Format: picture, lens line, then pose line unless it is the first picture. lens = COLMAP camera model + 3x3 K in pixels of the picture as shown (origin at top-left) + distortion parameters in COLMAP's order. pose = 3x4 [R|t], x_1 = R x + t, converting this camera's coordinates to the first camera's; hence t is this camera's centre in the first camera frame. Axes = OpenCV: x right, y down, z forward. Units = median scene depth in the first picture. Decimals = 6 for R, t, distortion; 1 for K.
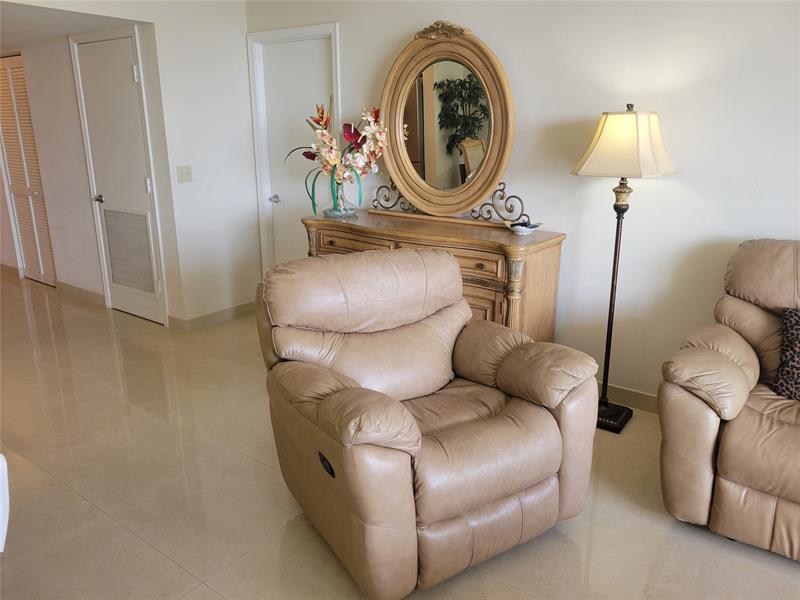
lens RADIAL K [[588.3, 0, 402.7], [0, 588.3, 287.3], [0, 0, 1]] dist [0.058364, -0.047481]
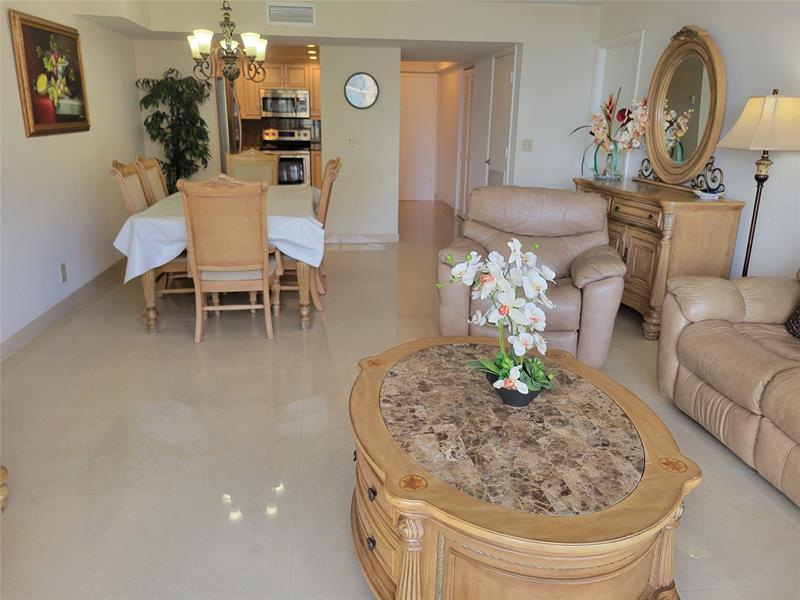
lens RADIAL K [[588.3, 0, 402.7], [0, 588.3, 287.3], [0, 0, 1]] dist [0.058364, -0.047481]
pose [[0.691240, 0.210626, -0.691248, 0.624044], [-0.206174, 0.974303, 0.090702, 0.098557], [0.692589, 0.079820, 0.716903, -0.273379]]
